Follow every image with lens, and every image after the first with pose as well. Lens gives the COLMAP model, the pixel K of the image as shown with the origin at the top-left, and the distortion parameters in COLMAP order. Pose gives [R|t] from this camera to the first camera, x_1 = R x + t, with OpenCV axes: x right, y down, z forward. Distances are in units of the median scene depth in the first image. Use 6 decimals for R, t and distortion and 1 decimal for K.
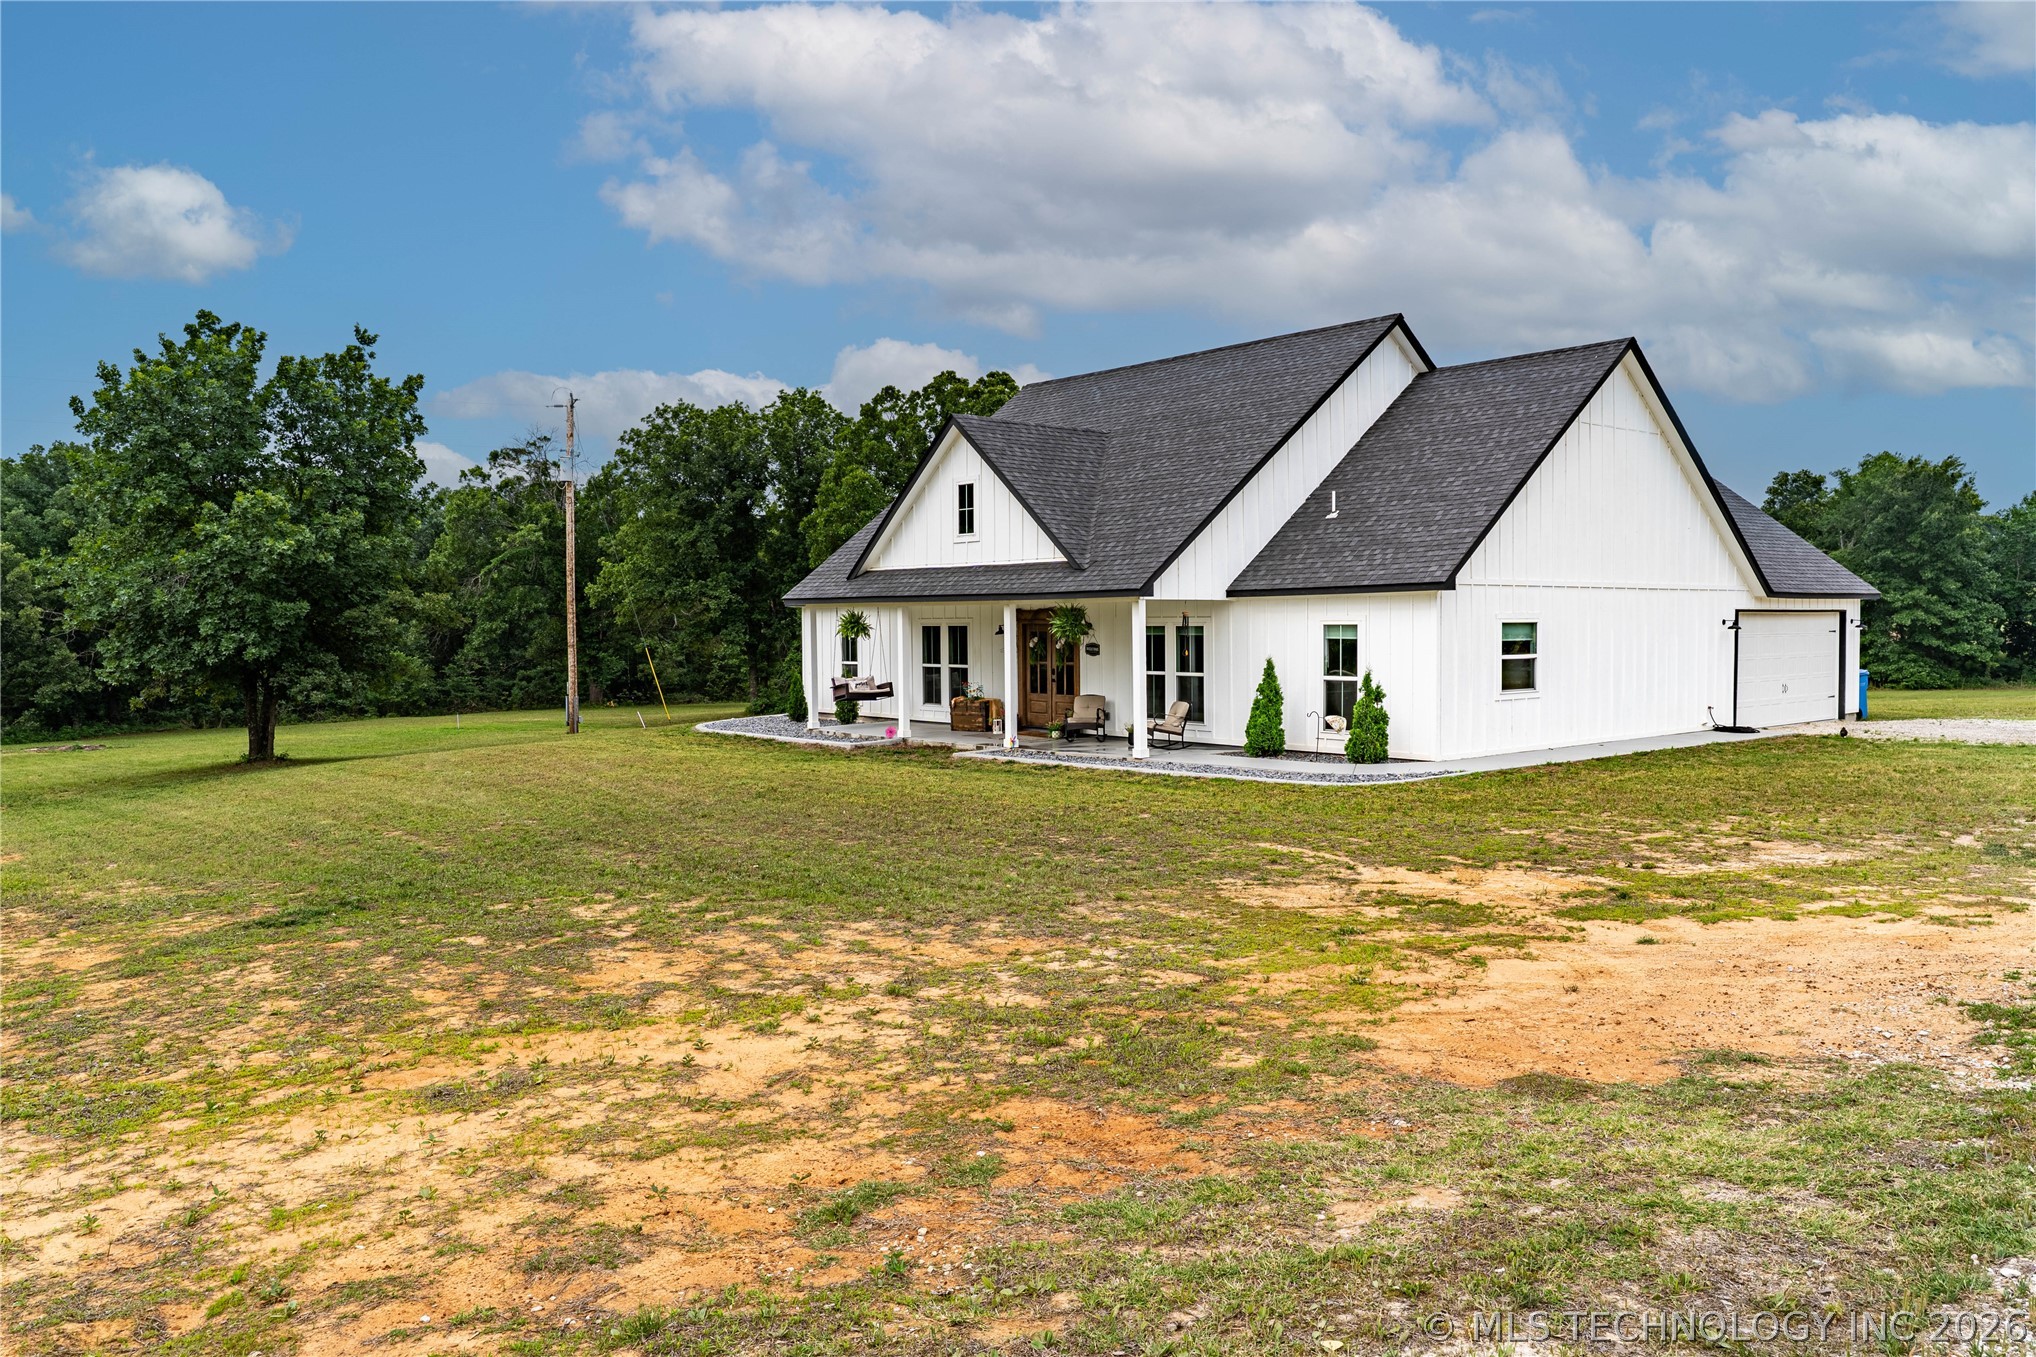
lens RADIAL K [[1459.2, 0, 1025.7], [0, 1459.2, 667.2], [0, 0, 1]] dist [0.007347, -0.000083]
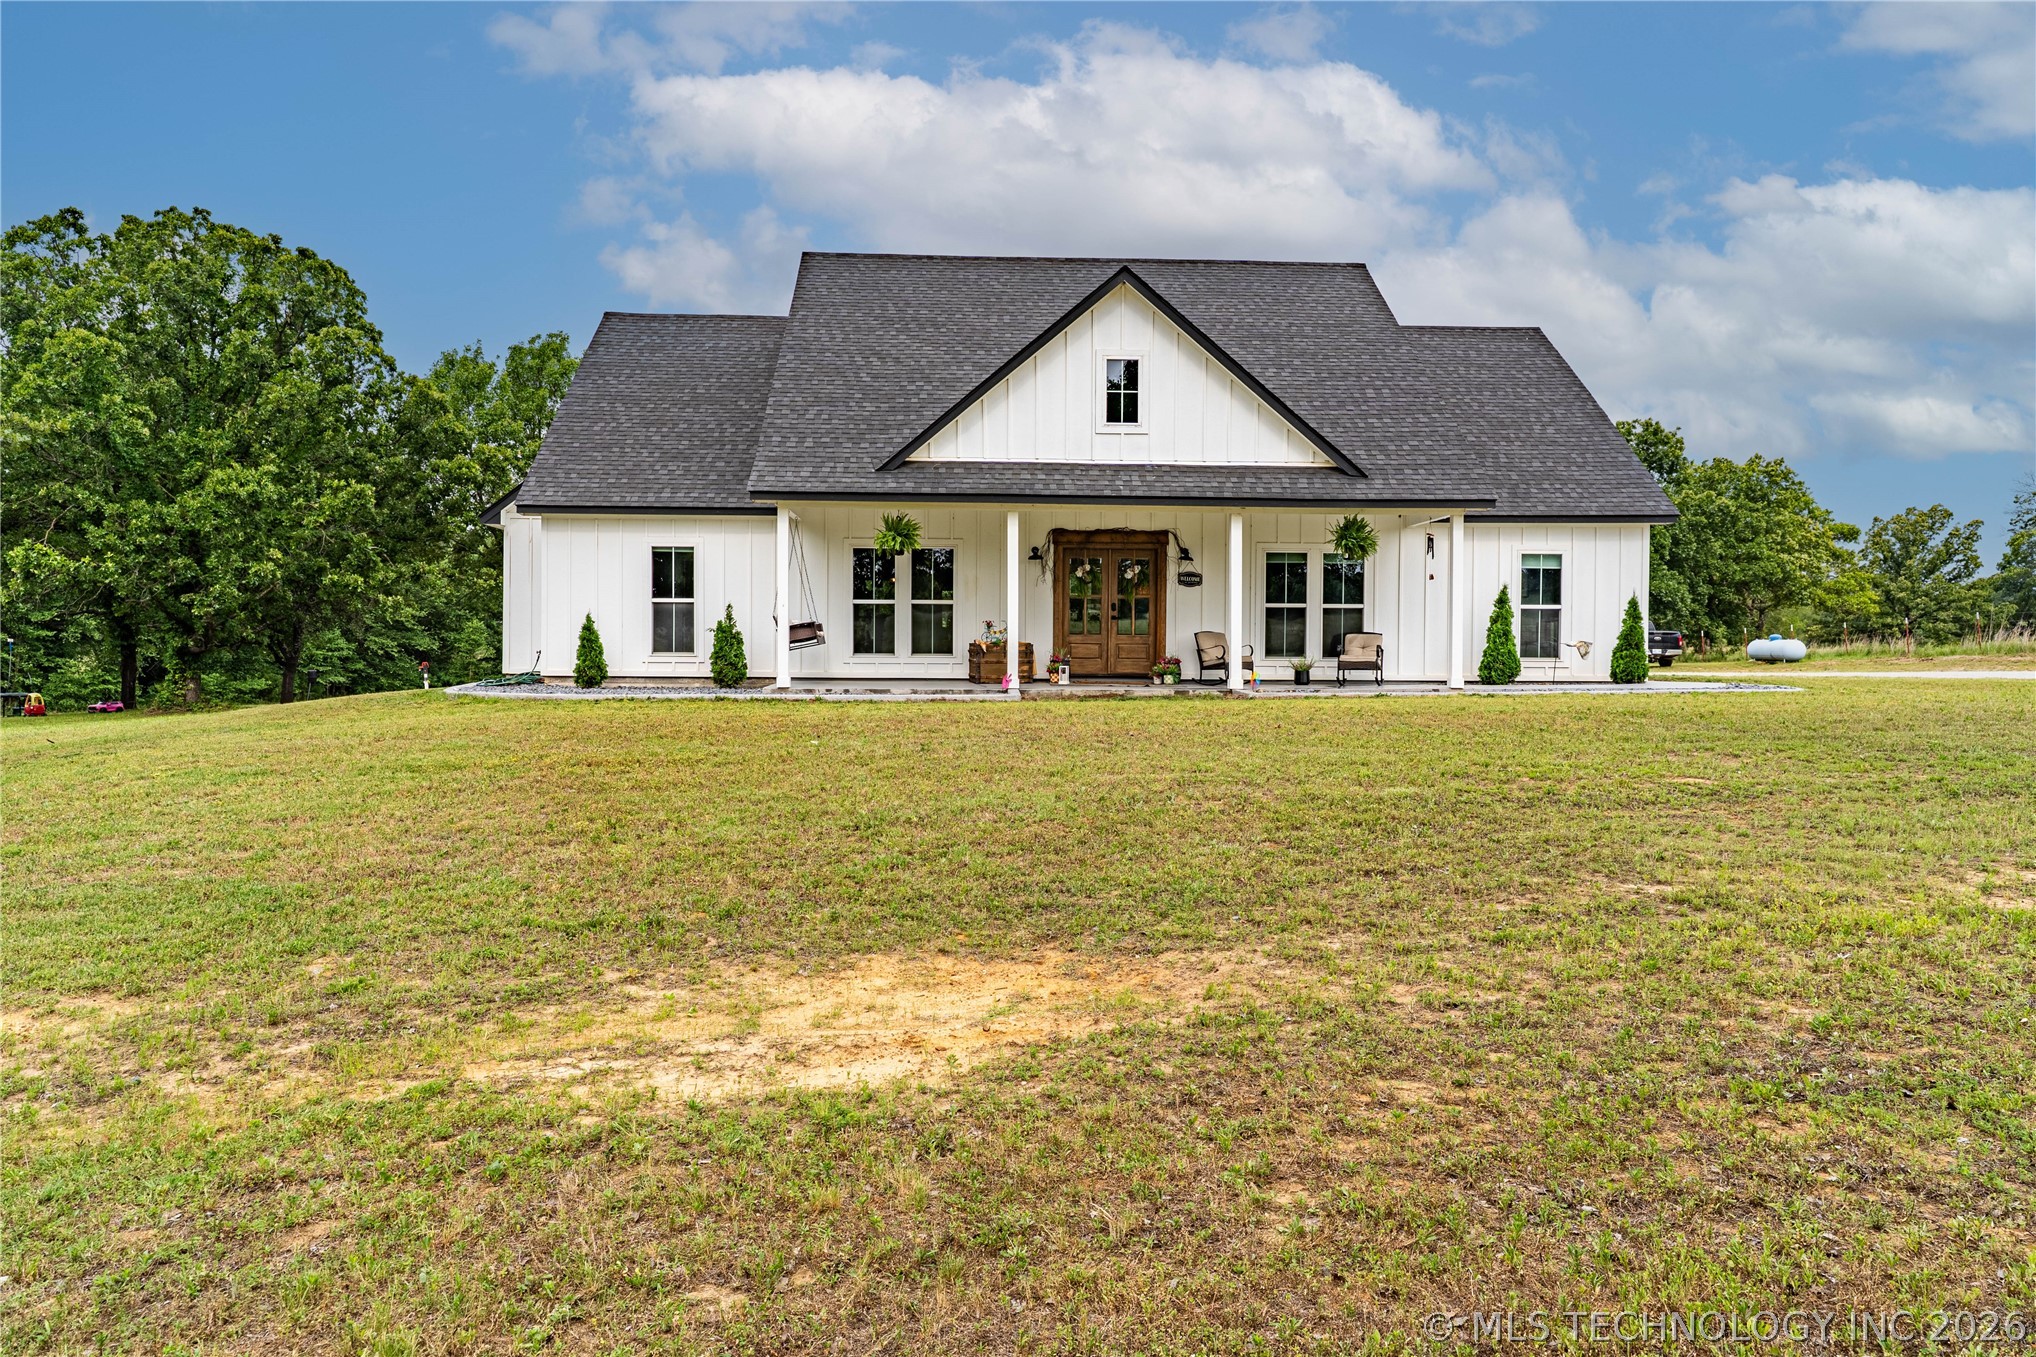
lens RADIAL K [[1459.2, 0, 1020.5], [0, 1459.2, 679.2], [0, 0, 1]] dist [0.007347, -0.000083]
pose [[0.627389, -0.008202, 0.778663, -0.214542], [0.016414, 0.999862, -0.002692, 0.015440], [-0.778533, 0.014470, 0.627437, 0.167945]]
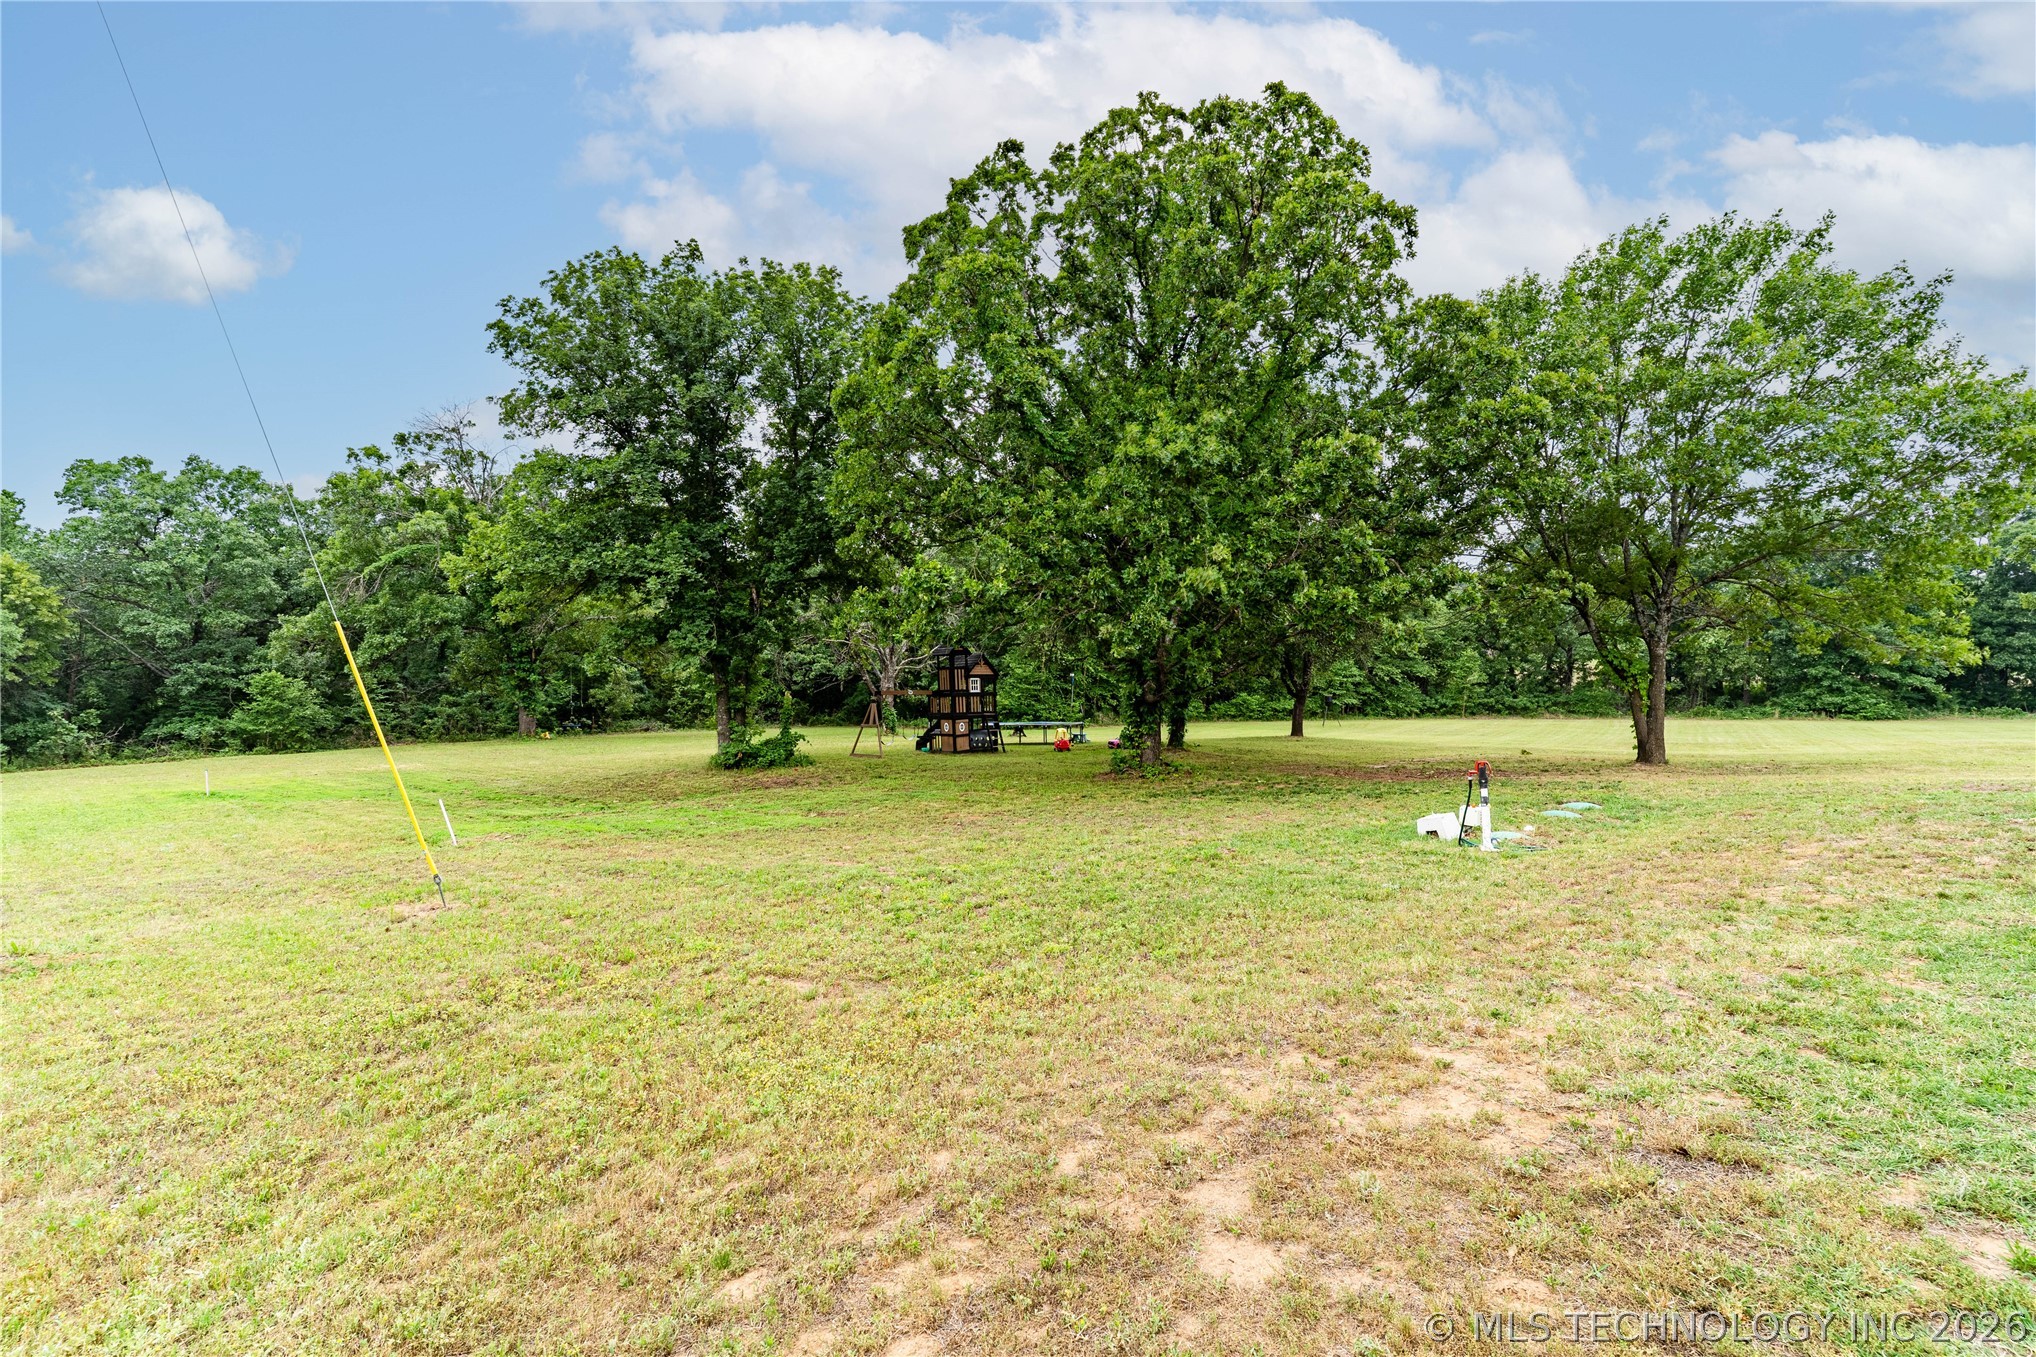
lens RADIAL K [[973.7, 0, 1023.5], [0, 973.7, 685.7], [0, 0, 1]] dist [0.006628, -0.000879]
pose [[0.992494, 0.005889, 0.122154, -0.081379], [-0.004795, 0.999946, -0.009244, 0.000264], [-0.122202, 0.008589, 0.992468, 0.421881]]
